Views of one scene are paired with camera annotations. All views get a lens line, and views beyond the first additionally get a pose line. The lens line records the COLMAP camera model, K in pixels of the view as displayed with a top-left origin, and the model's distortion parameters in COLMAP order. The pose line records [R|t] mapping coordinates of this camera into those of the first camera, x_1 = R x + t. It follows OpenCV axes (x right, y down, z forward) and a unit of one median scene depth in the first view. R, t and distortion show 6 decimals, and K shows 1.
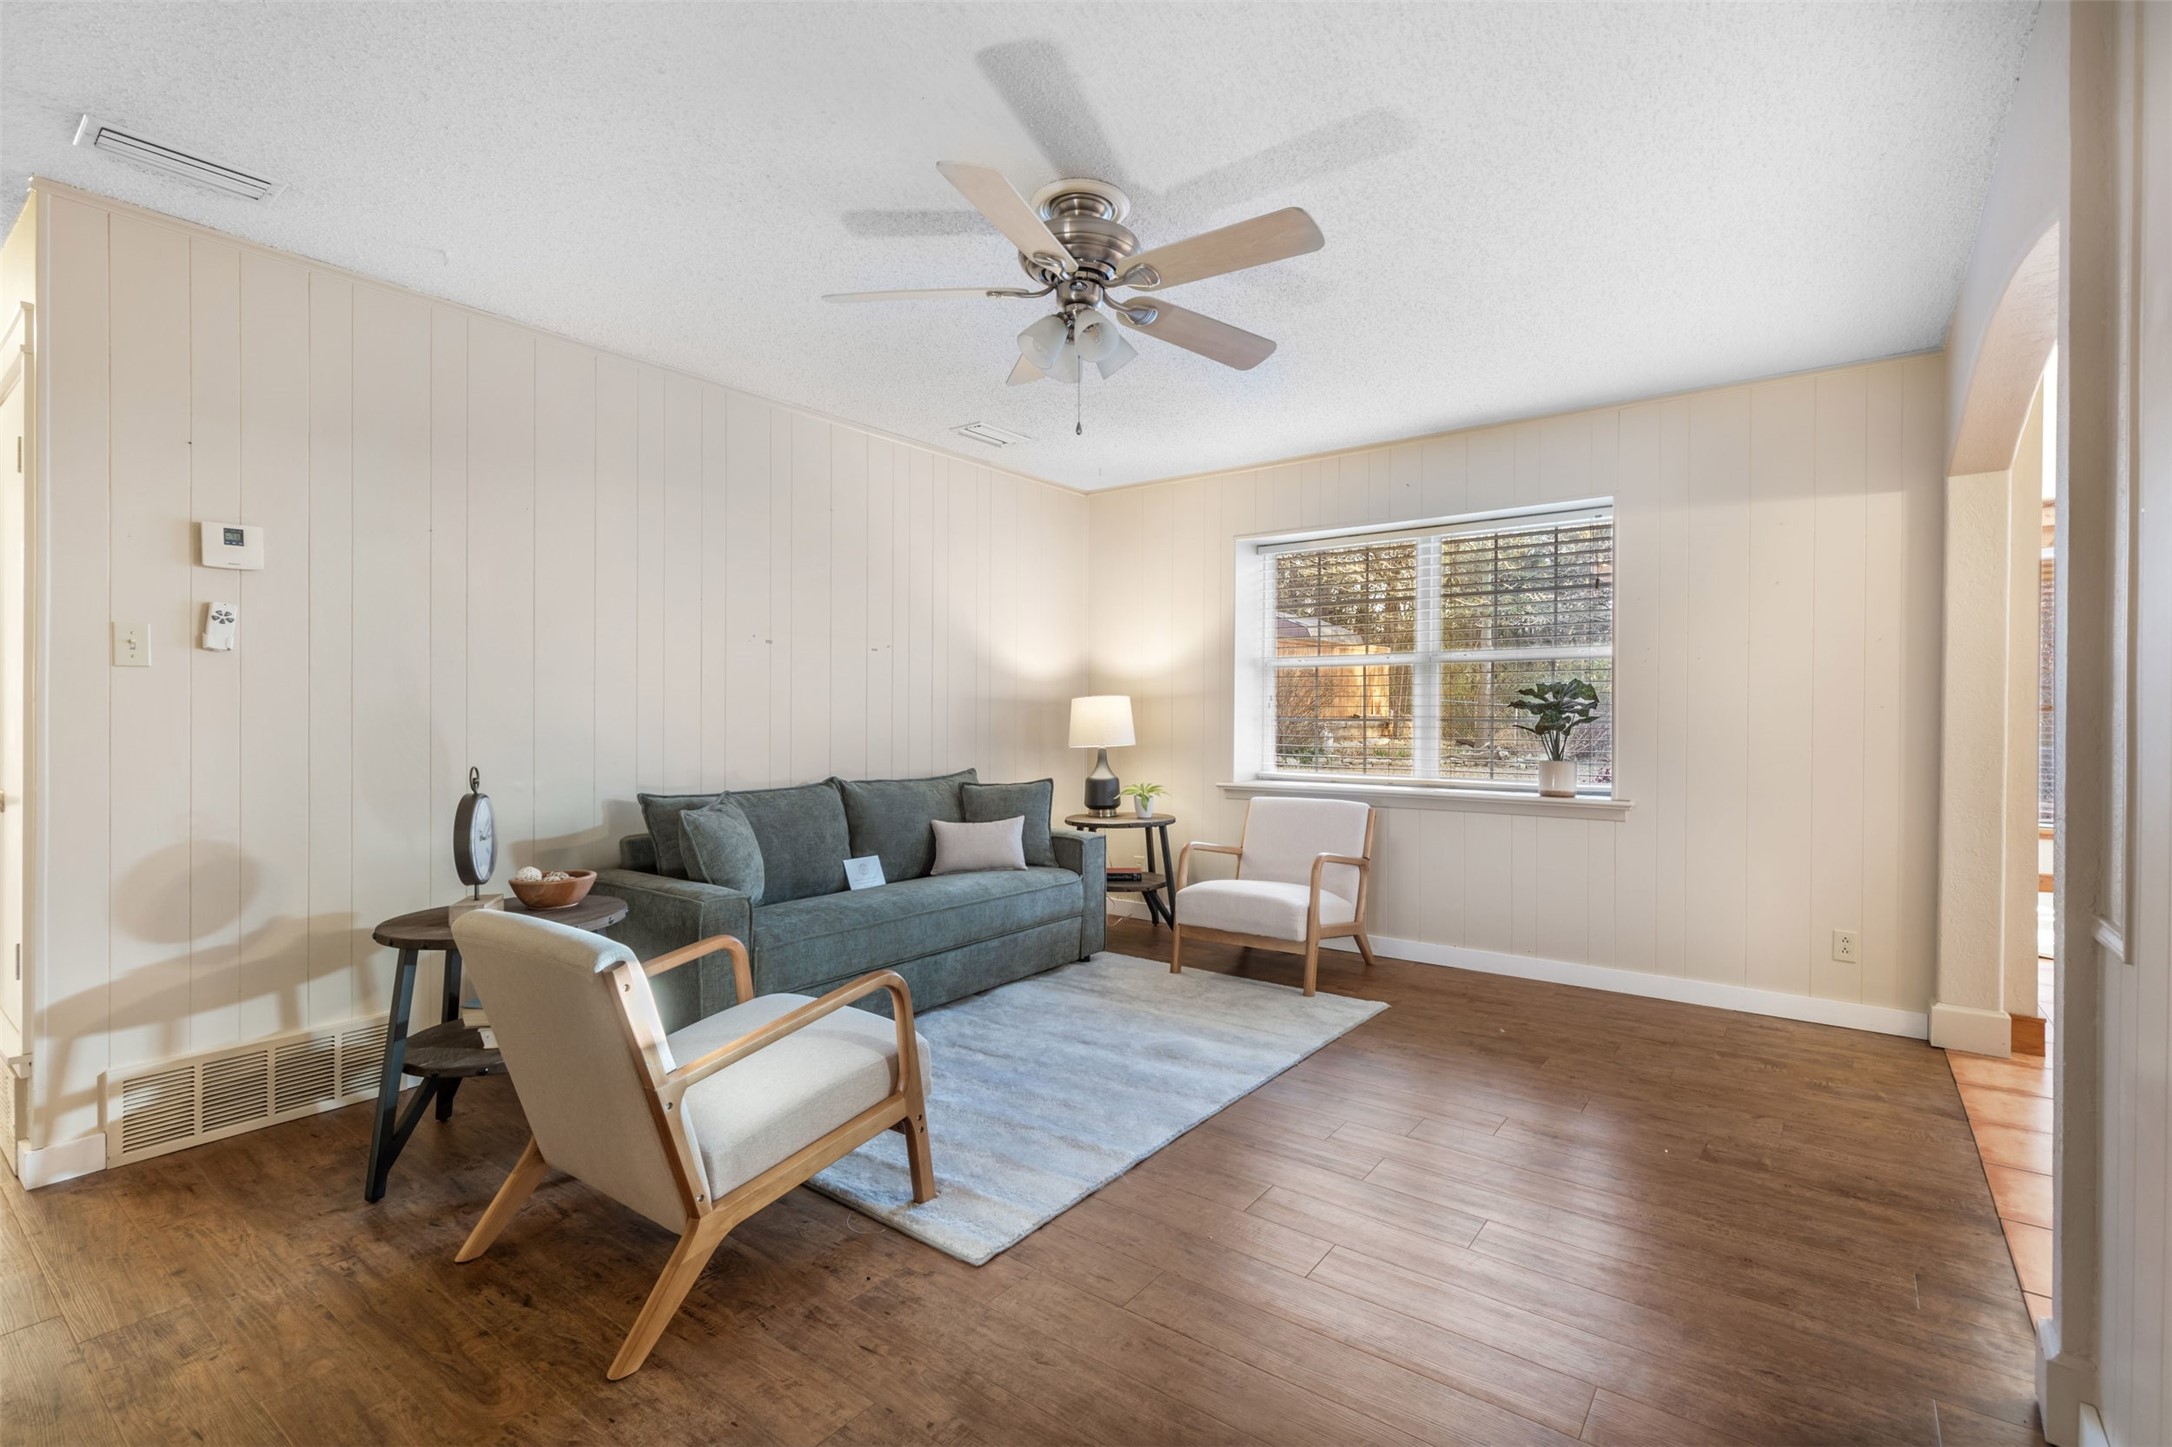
lens RADIAL K [[995.1, 0, 1100.2], [0, 995.1, 717.7], [0, 0, 1]] dist [0.005728, 0.000331]
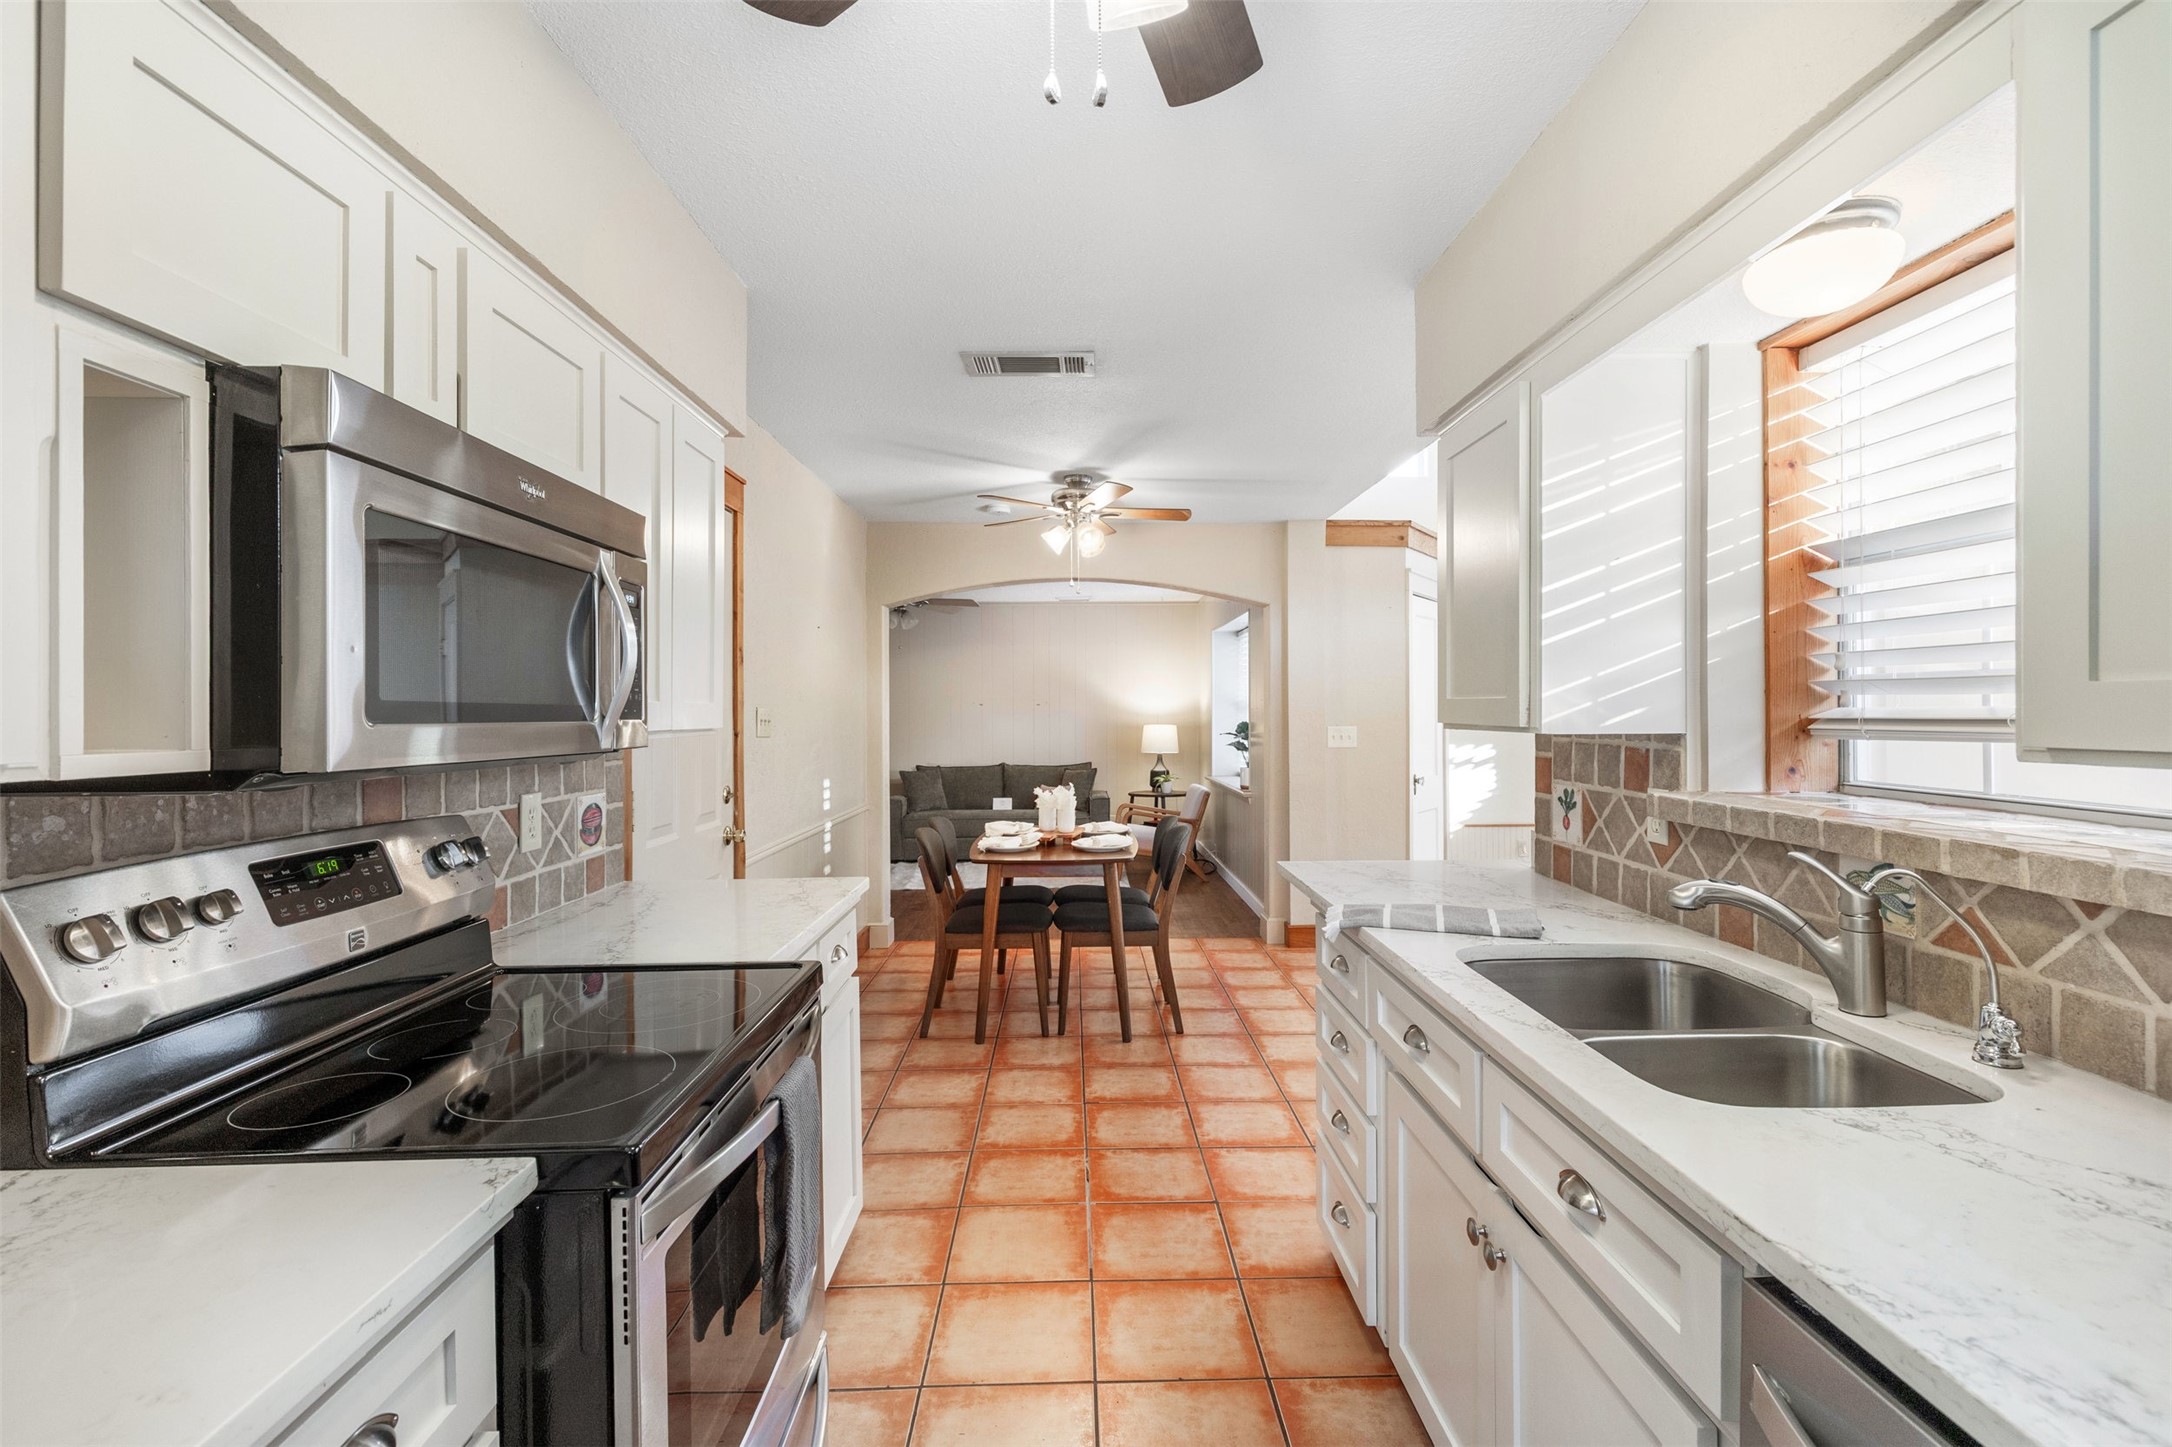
lens RADIAL K [[995.1, 0, 1100.2], [0, 995.1, 717.7], [0, 0, 1]] dist [0.005728, 0.000331]
pose [[0.617921, -0.001712, -0.786238, 1.700459], [0.003188, 0.999995, 0.000328, -0.044369], [0.786234, -0.002709, 0.617923, -0.247264]]
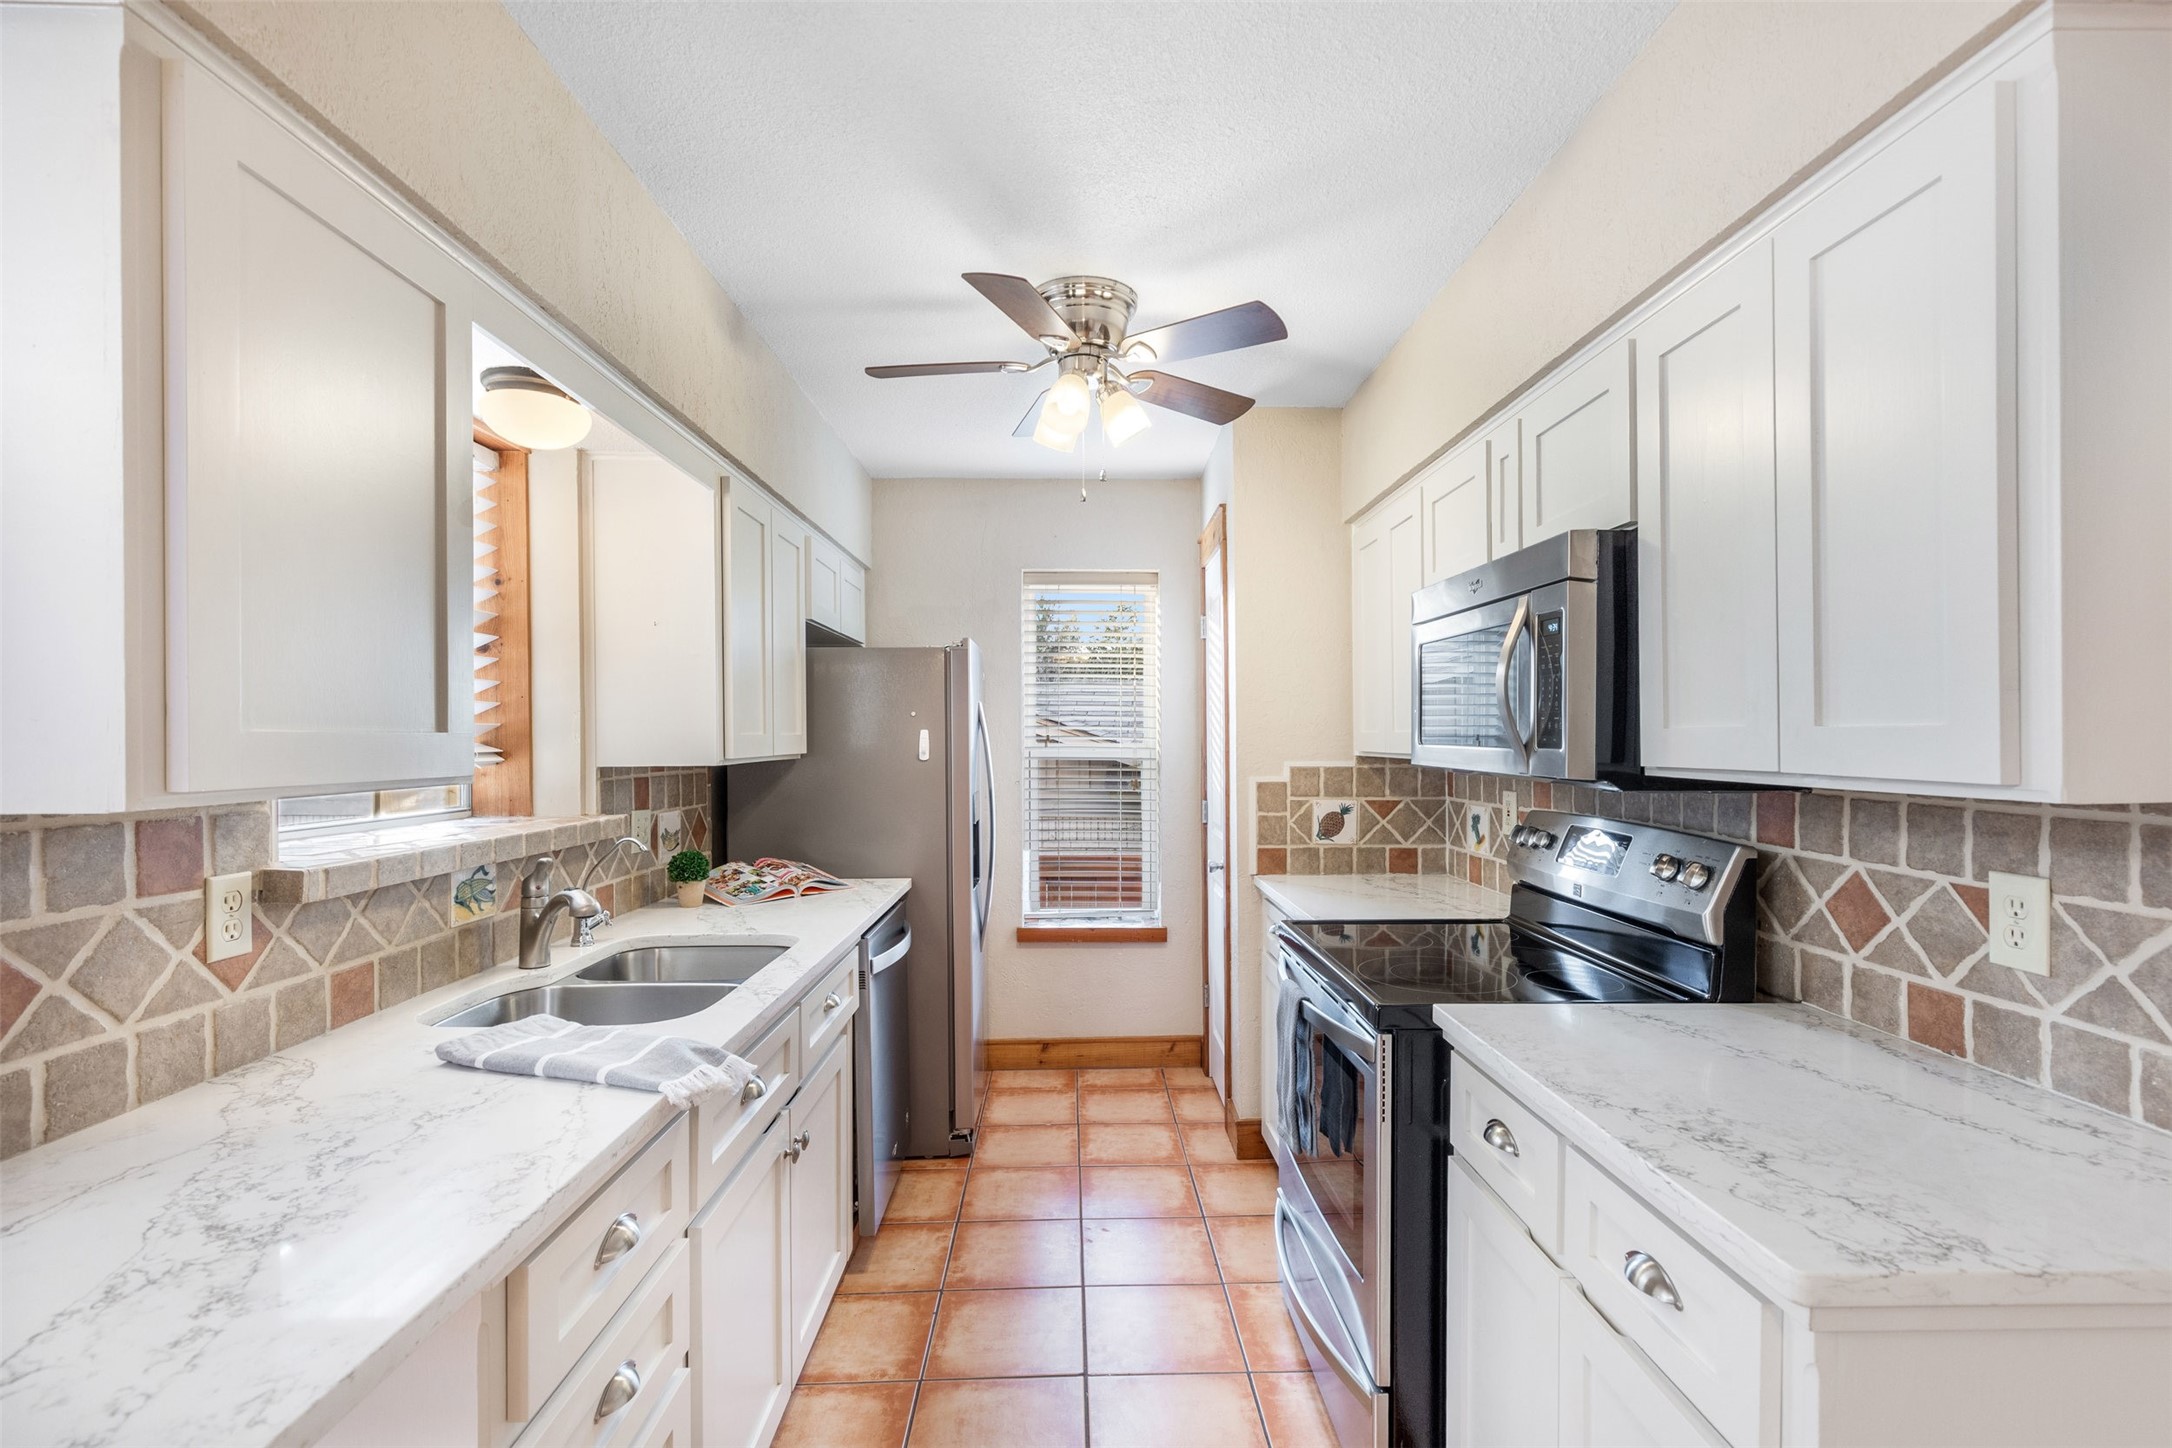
lens RADIAL K [[1000.6, 0, 1100.1], [0, 1000.6, 743.2], [0, 0, 1]] dist [-0.000559, -0.000249]
pose [[-0.620989, -0.006687, 0.783791, 1.033005], [0.007544, 0.999866, 0.014507, -0.053787], [-0.783783, 0.014922, -0.620855, 0.268098]]
